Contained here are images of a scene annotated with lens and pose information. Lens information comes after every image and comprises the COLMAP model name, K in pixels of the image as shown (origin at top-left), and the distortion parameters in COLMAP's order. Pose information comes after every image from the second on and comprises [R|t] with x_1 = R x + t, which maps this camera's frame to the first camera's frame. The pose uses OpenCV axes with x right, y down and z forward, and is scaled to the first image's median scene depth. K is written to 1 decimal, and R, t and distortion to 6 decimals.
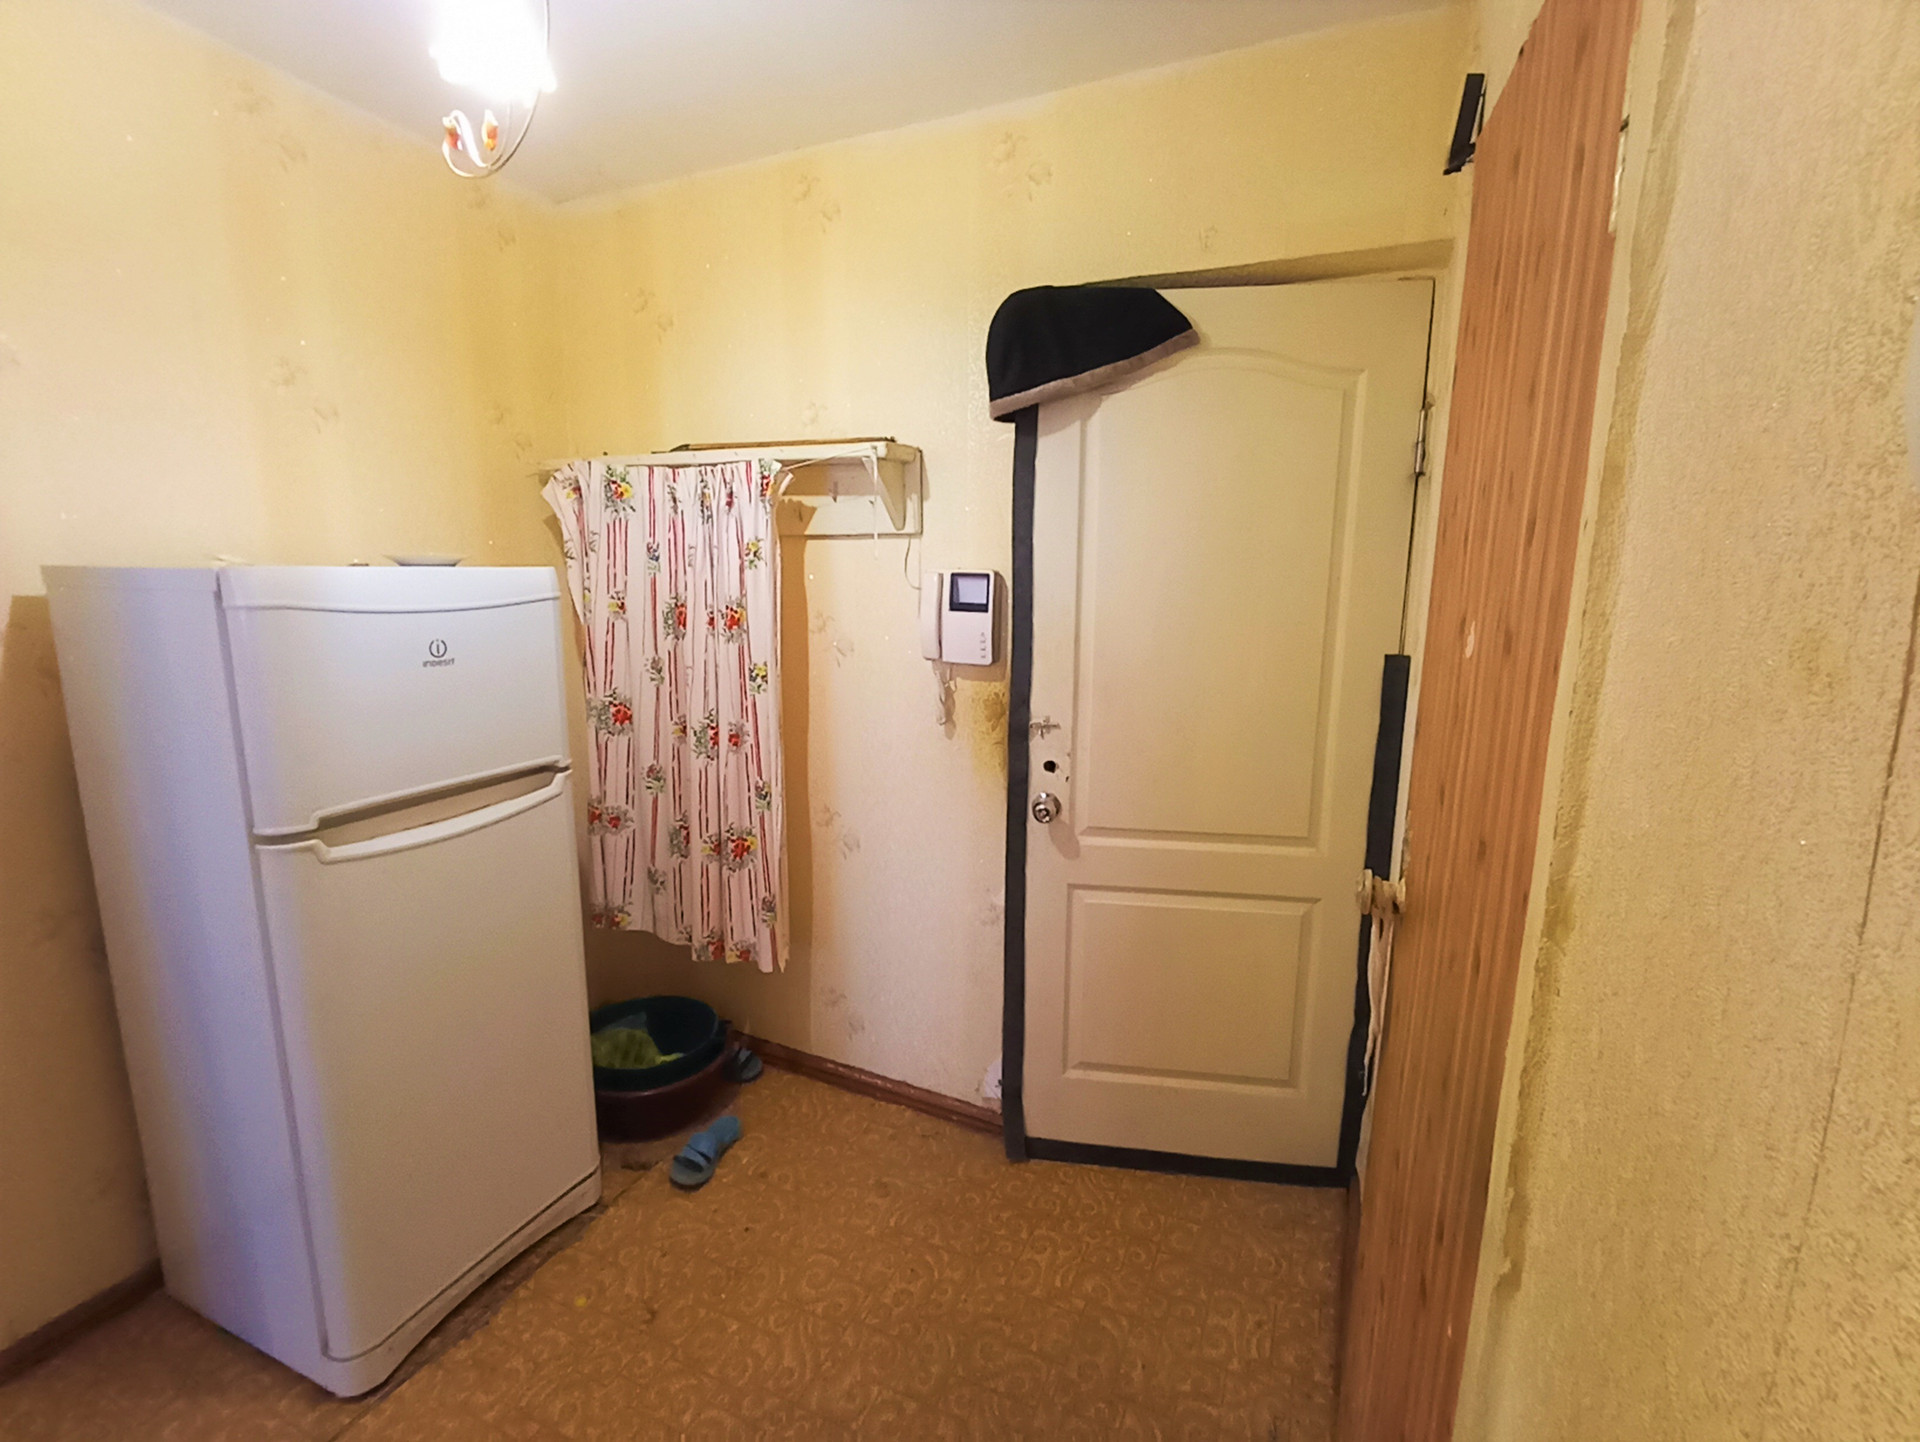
lens RADIAL K [[878.4, 0, 954.0], [0, 878.4, 716.3], [0, 0, 1]] dist [0.000027, -0.000523]
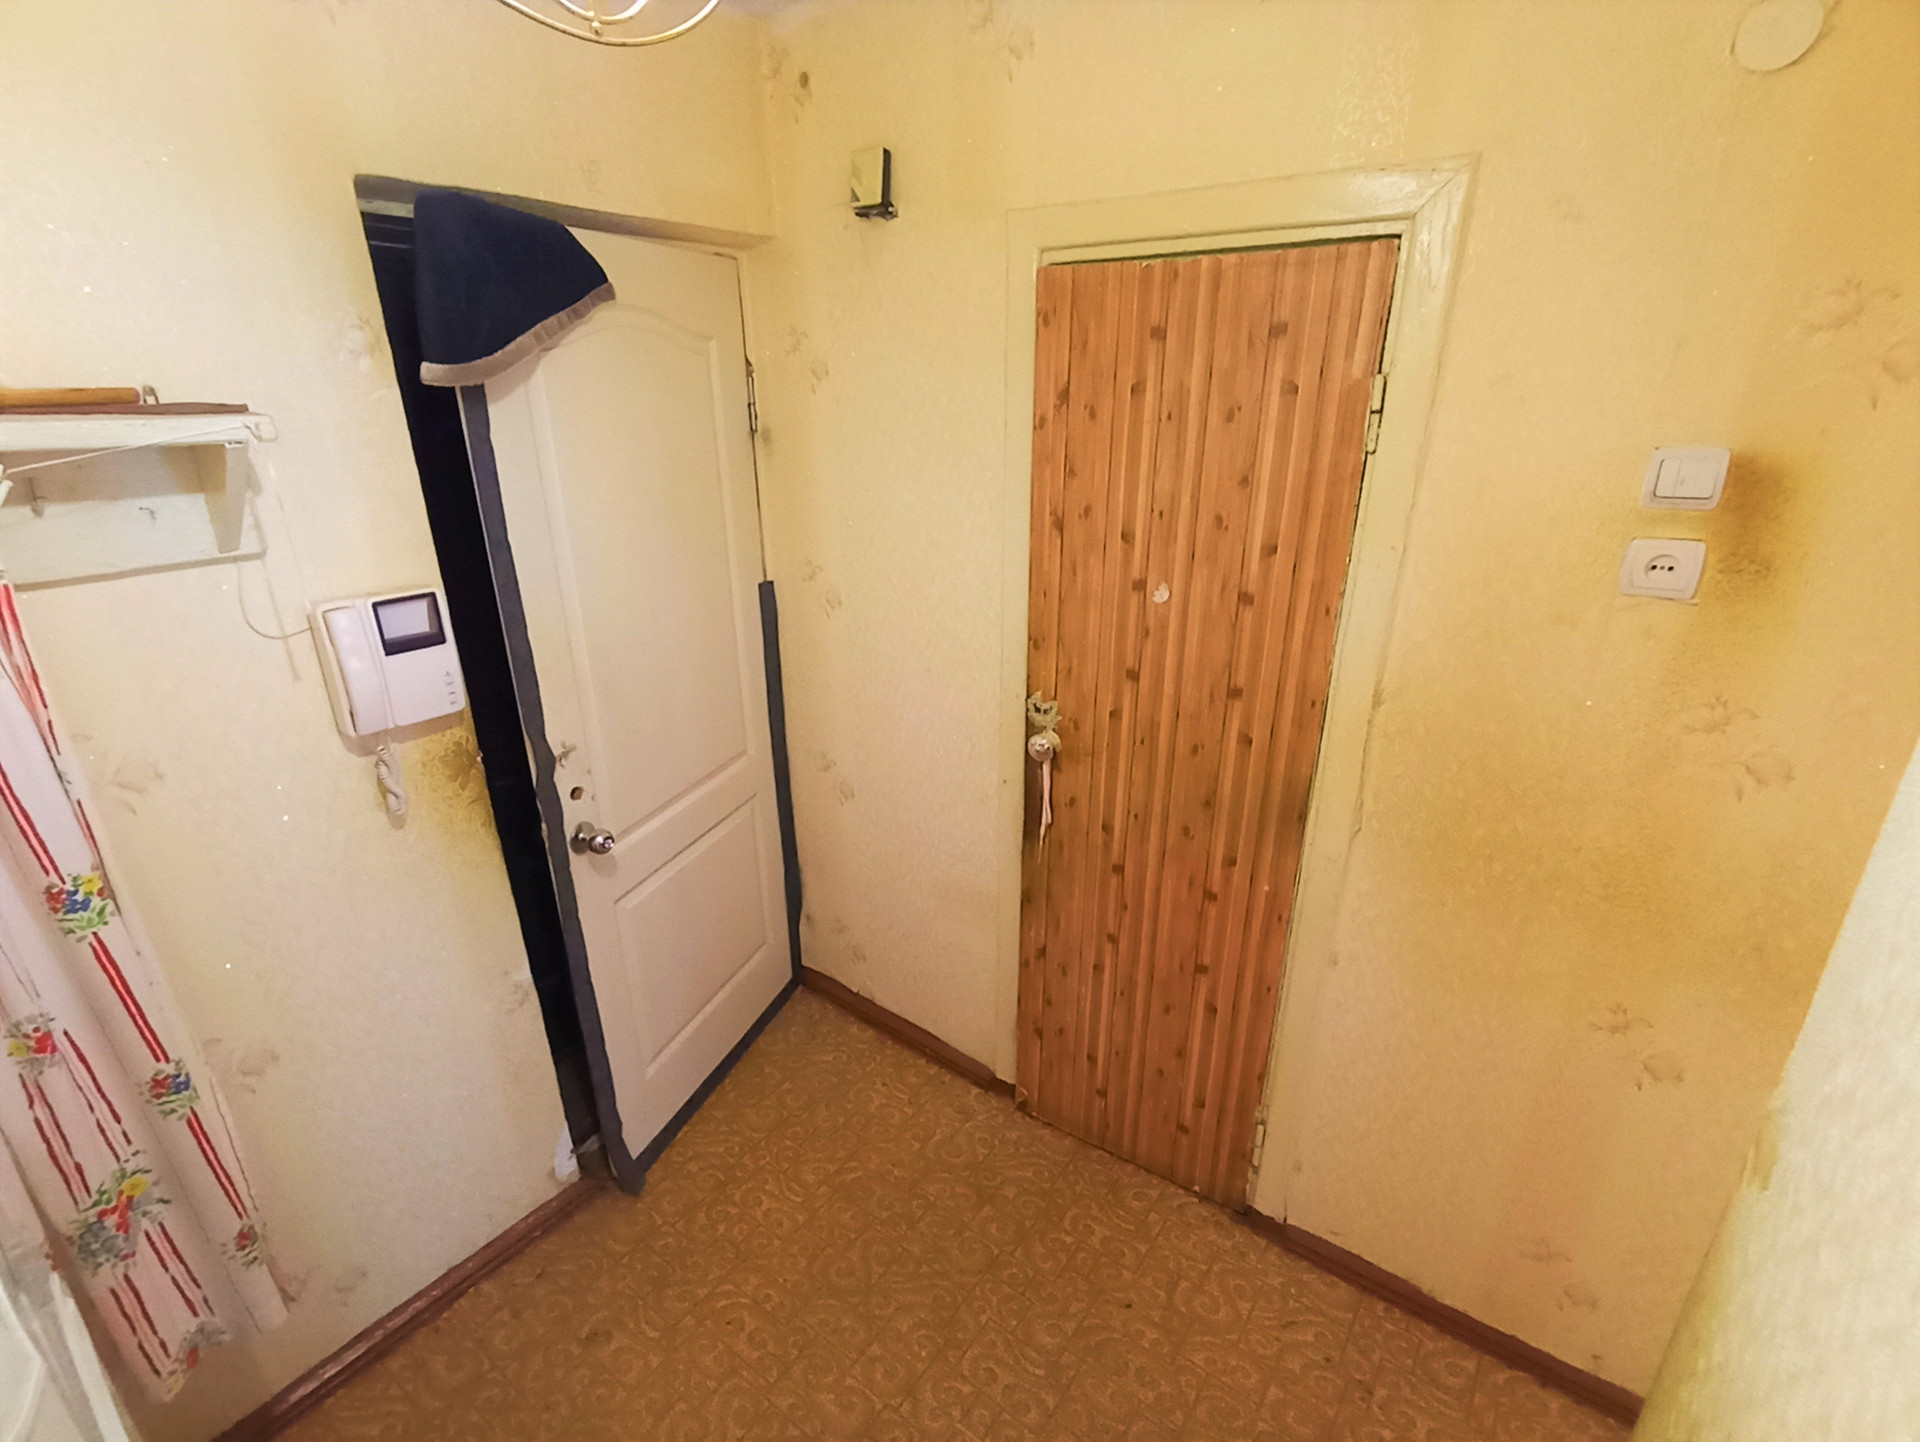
lens RADIAL K [[878.4, 0, 954.0], [0, 878.4, 716.3], [0, 0, 1]] dist [0.000027, -0.000523]
pose [[0.209960, -0.360149, 0.908961, -0.567353], [0.173594, 0.928644, 0.327850, -0.231360], [-0.962176, 0.088955, 0.257498, 0.413208]]
